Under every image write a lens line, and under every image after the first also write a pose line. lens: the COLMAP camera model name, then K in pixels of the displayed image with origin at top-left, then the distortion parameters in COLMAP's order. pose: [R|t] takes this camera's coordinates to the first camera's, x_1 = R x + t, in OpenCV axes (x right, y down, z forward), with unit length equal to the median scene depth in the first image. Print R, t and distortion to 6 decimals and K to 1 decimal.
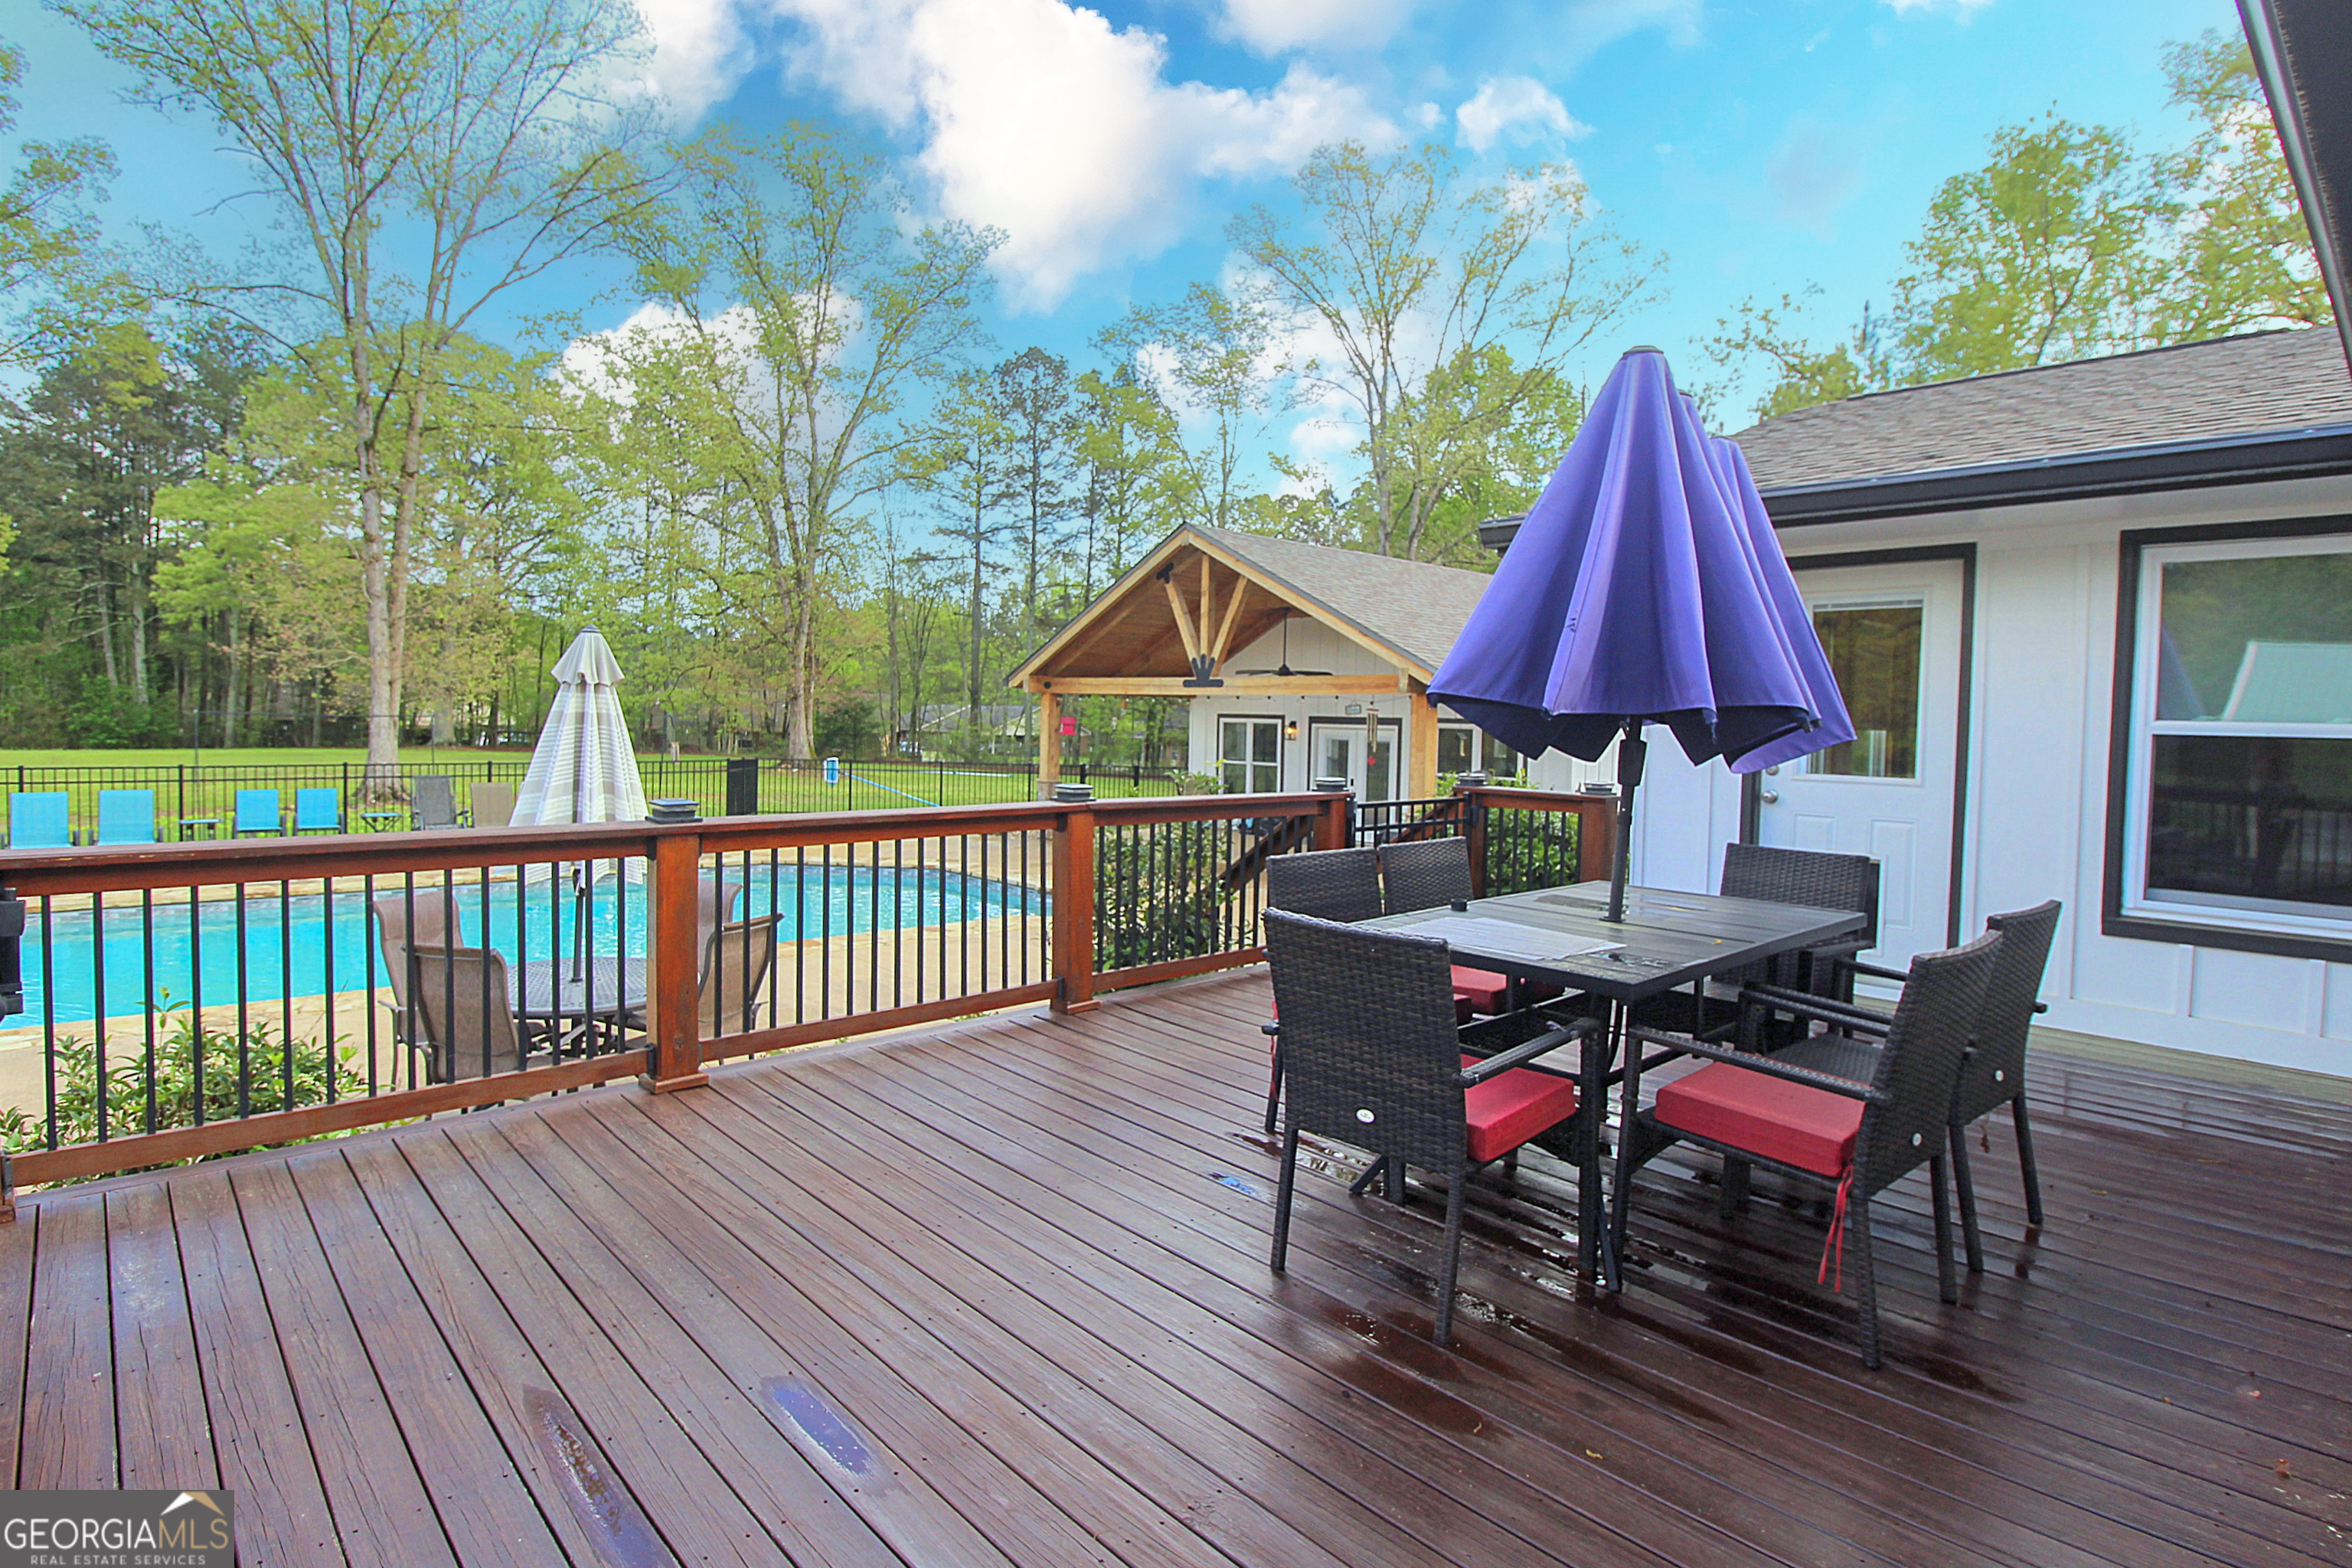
lens RADIAL K [[1199.7, 0, 1168.9], [0, 1199.7, 773.3], [0, 0, 1]] dist [-0.001031, -0.012254]
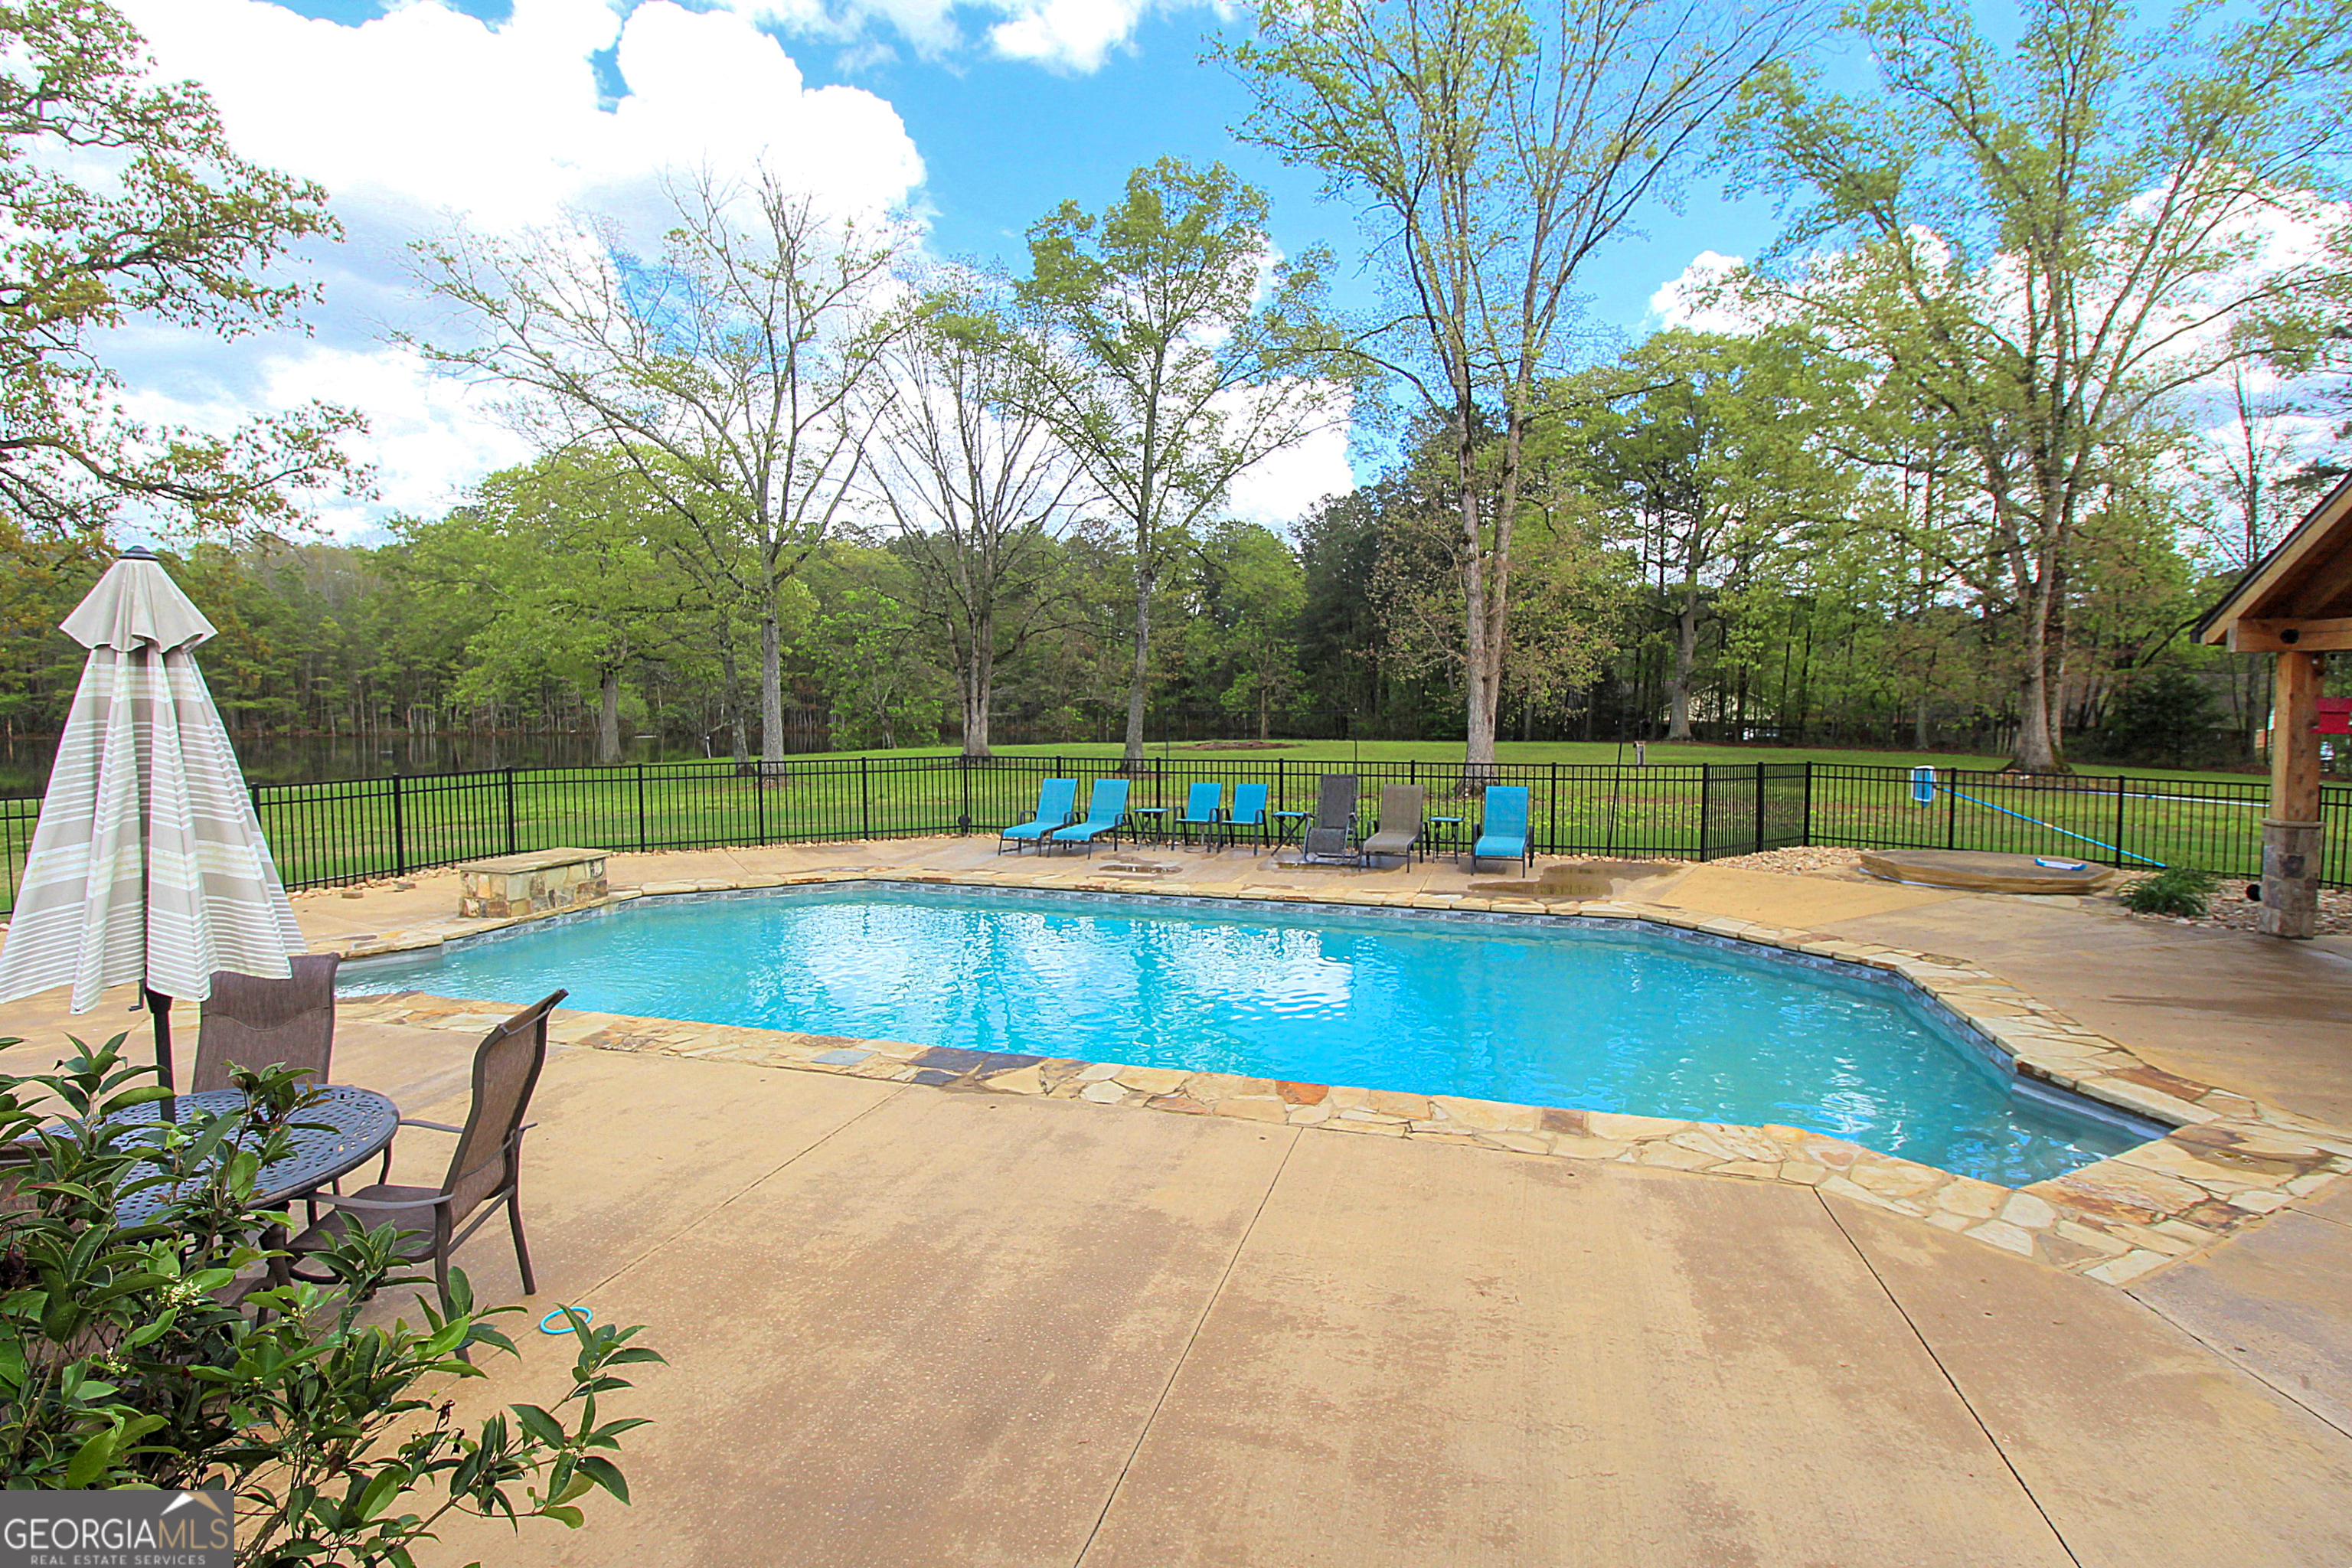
lens RADIAL K [[1159.4, 0, 1166.8], [0, 1159.4, 773.3], [0, 0, 1]] dist [-0.017467, -0.002679]
pose [[0.512650, 0.032499, -0.857983, 0.055043], [-0.027613, 0.999391, 0.021357, -0.009600], [0.858154, 0.012743, 0.513235, 0.266321]]
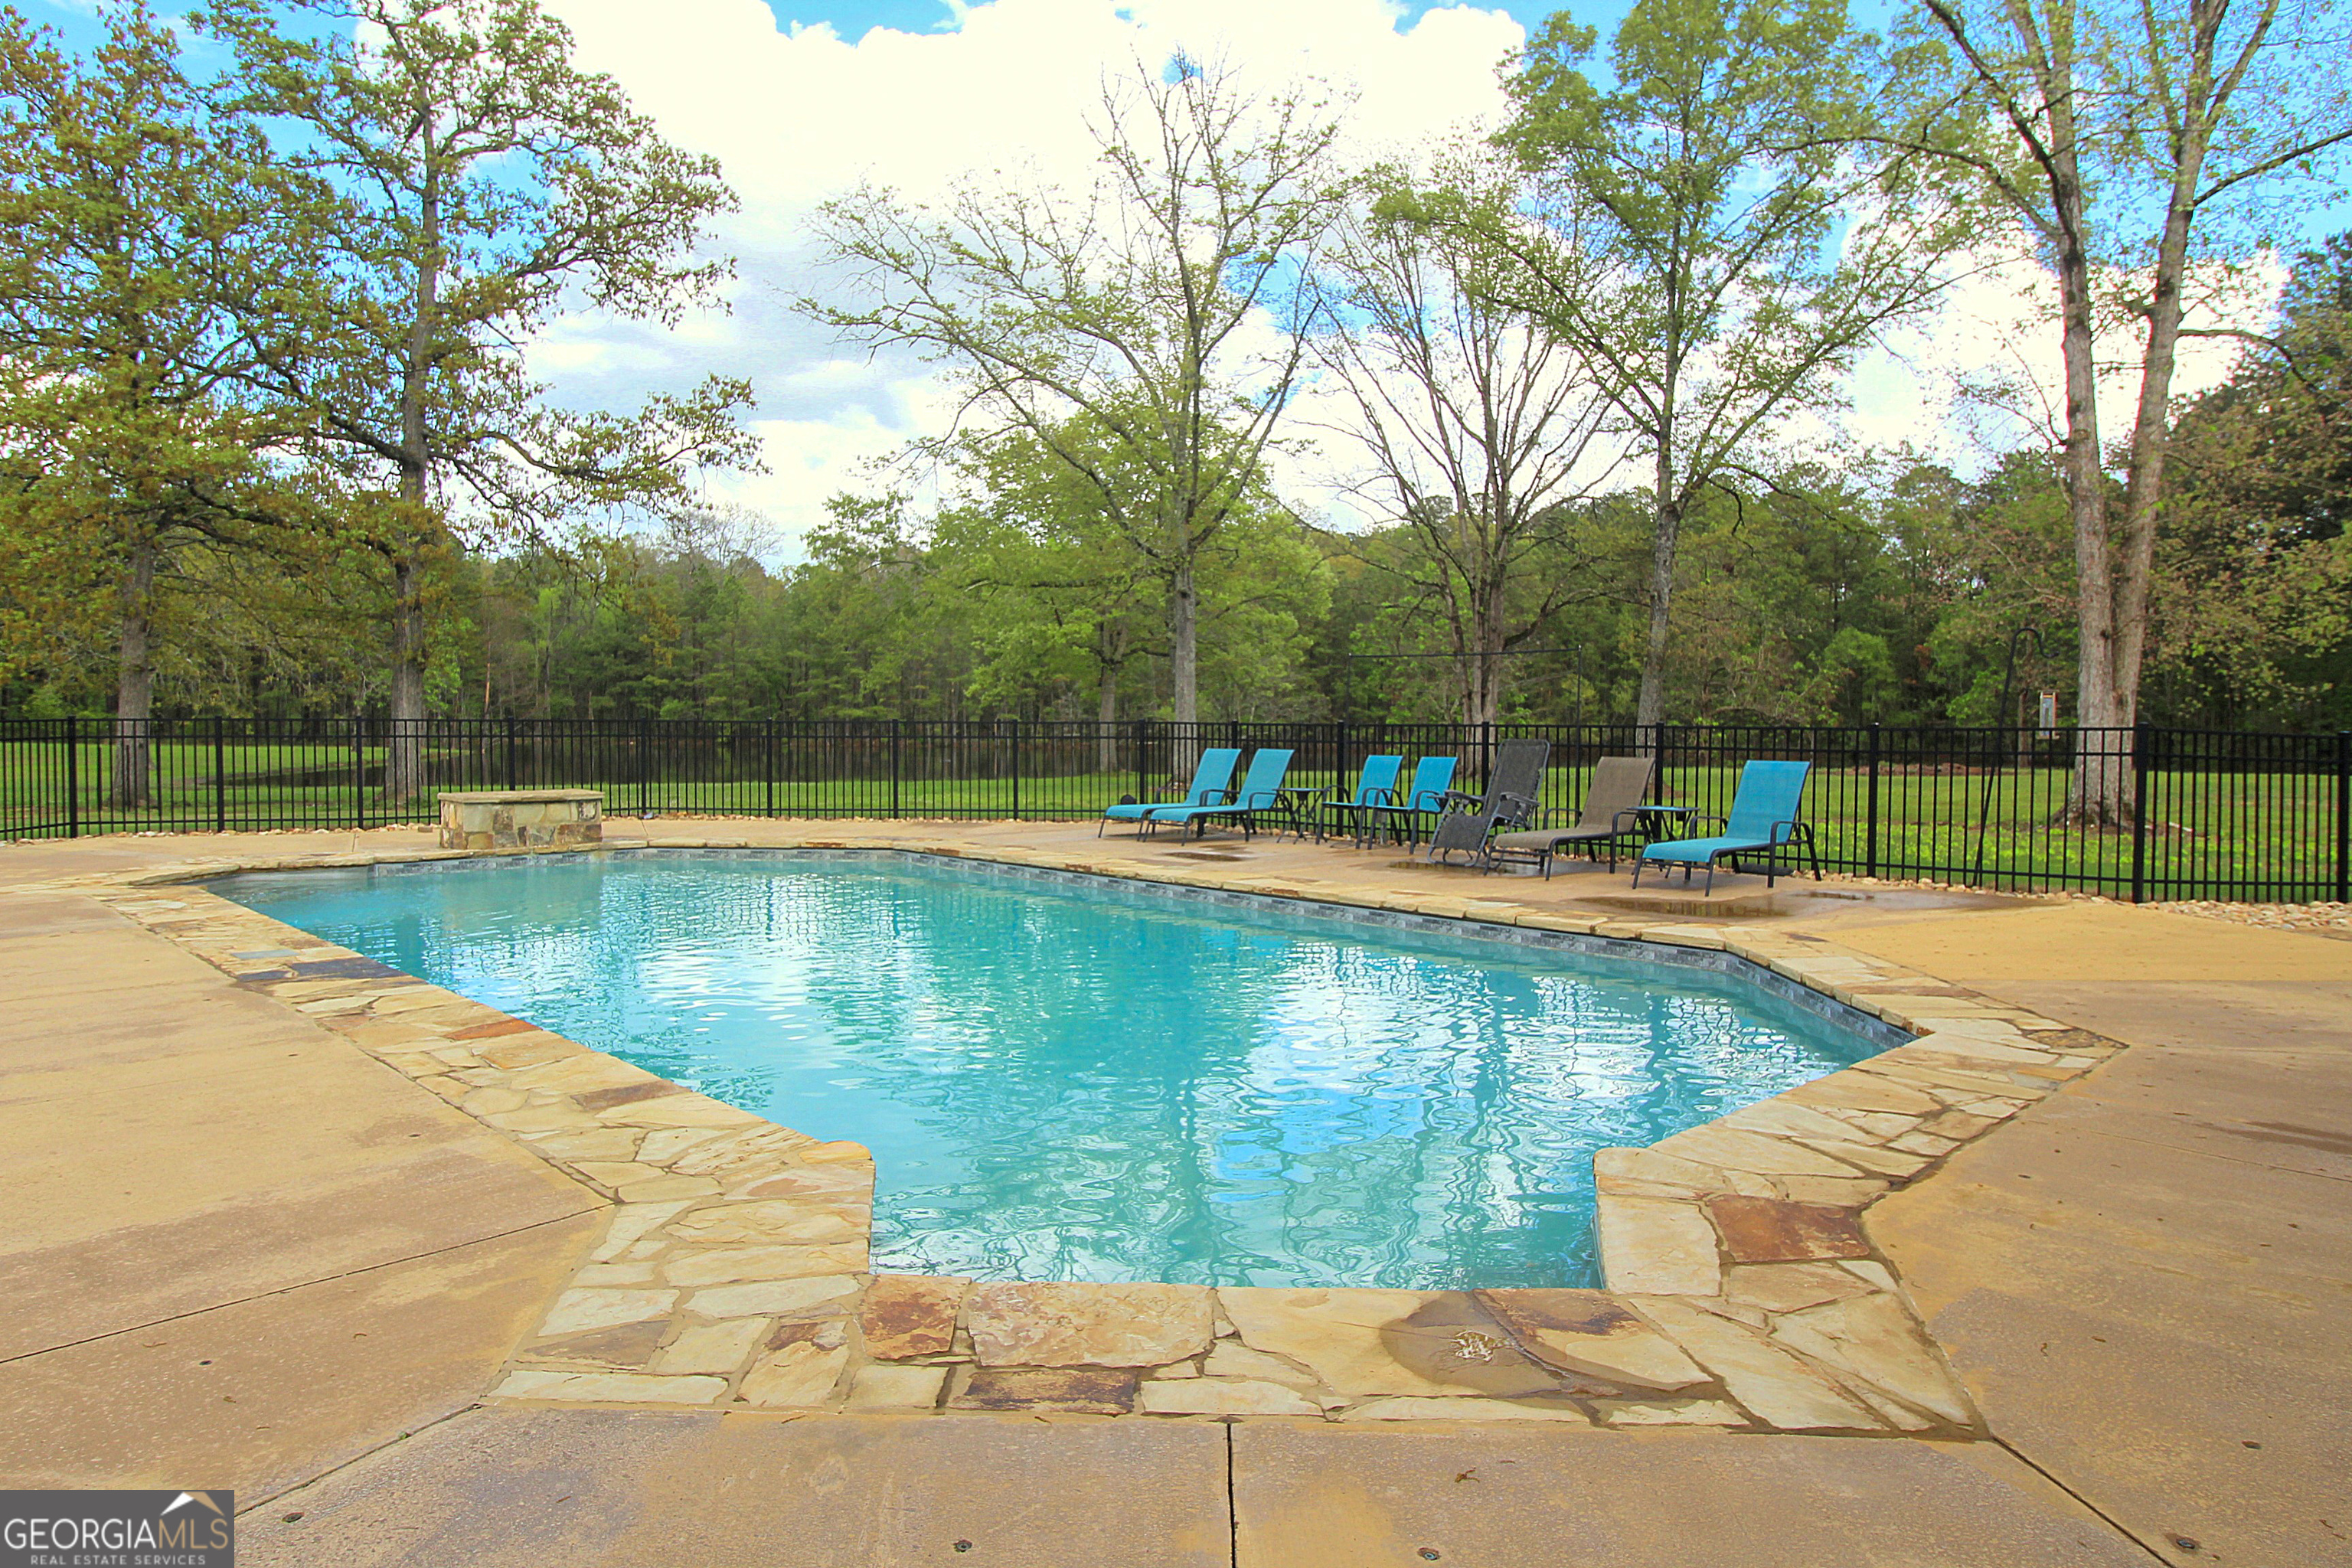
lens RADIAL K [[1472.6, 0, 1183.6], [0, 1472.6, 780.0], [0, 0, 1]] dist [0.007200, 0.001298]
pose [[0.032869, 0.018106, -0.999296, 0.095175], [-0.051926, 0.998517, 0.016384, 0.011266], [0.998110, 0.051351, 0.033761, 0.495014]]
